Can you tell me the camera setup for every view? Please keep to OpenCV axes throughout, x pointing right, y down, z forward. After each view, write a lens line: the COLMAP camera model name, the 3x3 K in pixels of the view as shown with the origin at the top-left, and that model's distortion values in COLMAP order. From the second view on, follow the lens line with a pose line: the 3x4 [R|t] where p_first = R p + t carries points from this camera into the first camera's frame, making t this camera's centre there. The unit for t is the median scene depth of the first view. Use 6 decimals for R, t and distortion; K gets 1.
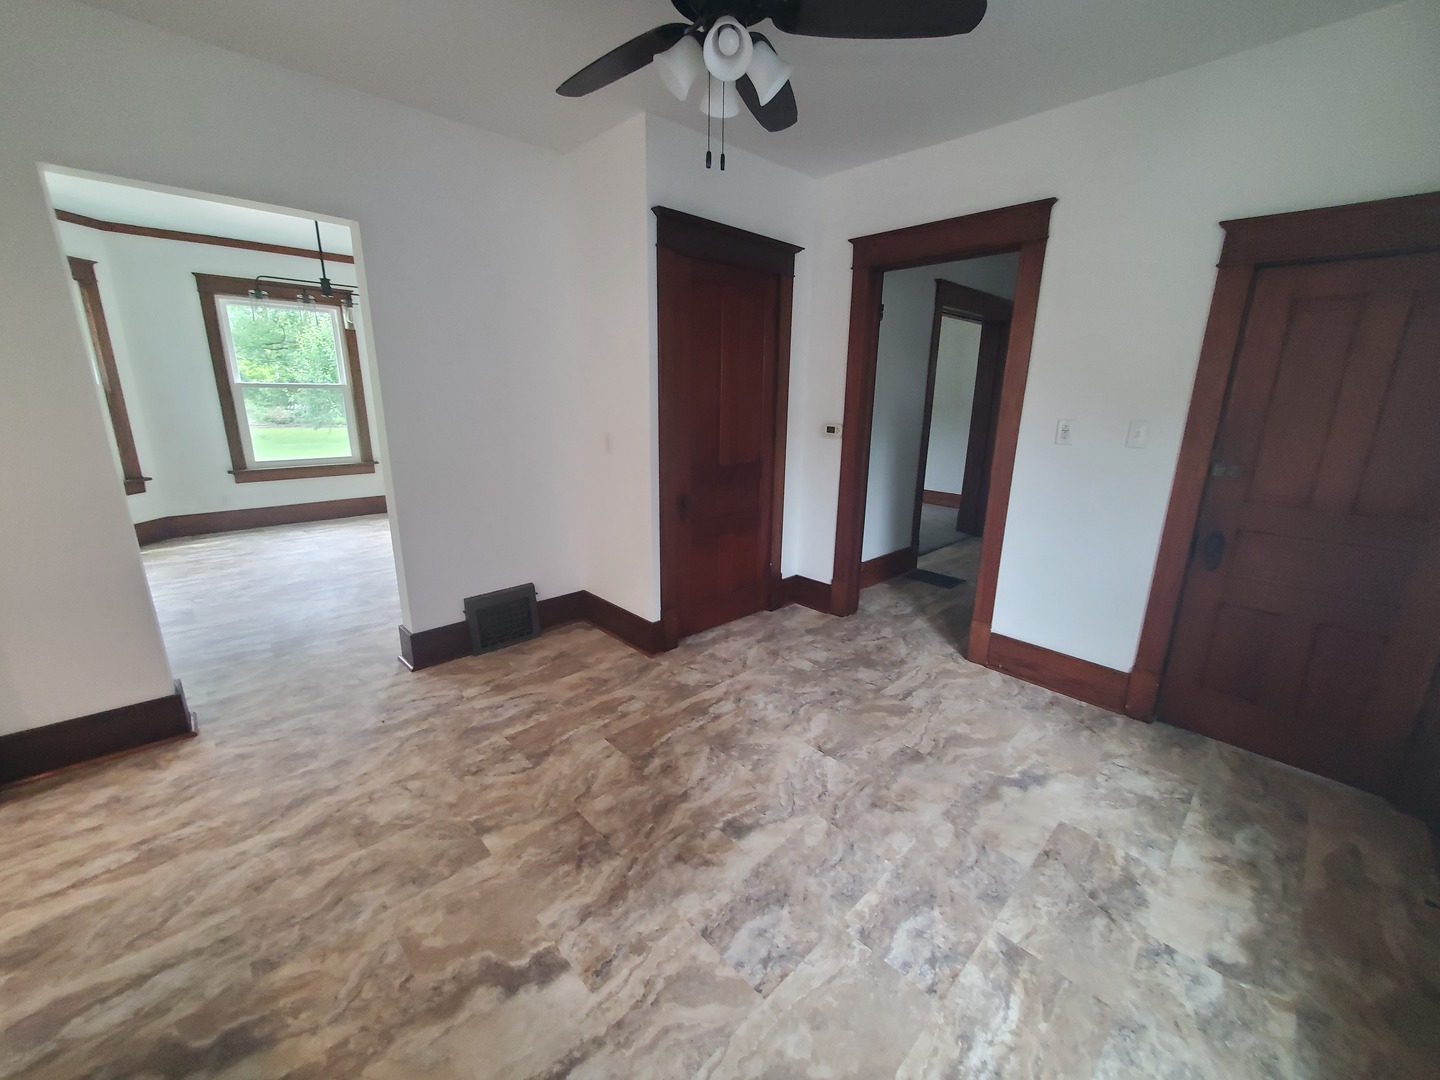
lens RADIAL K [[576.3, 0, 714.1], [0, 576.3, 541.1], [0, 0, 1]] dist [-0.001053, 0.000753]
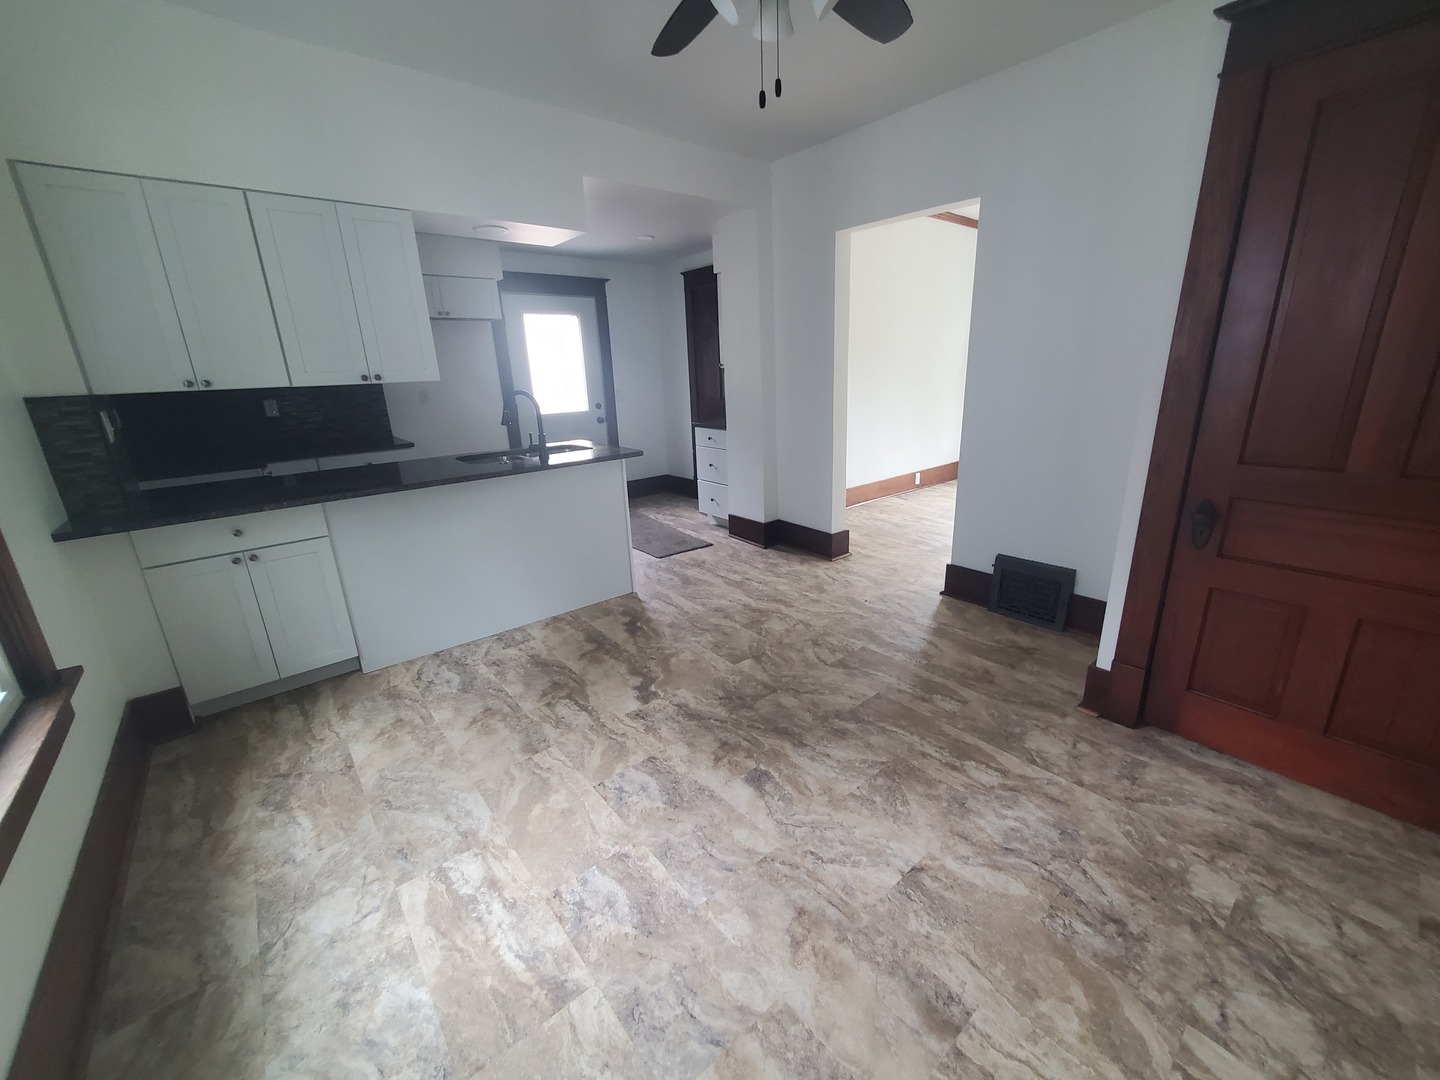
lens RADIAL K [[576.3, 0, 730.1], [0, 576.3, 540.5], [0, 0, 1]] dist [-0.001053, 0.000753]
pose [[-0.067802, 0.275673, -0.958857, 0.919531], [-0.220744, 0.933105, 0.283879, -0.170323], [0.972972, 0.230910, -0.002413, 0.882956]]
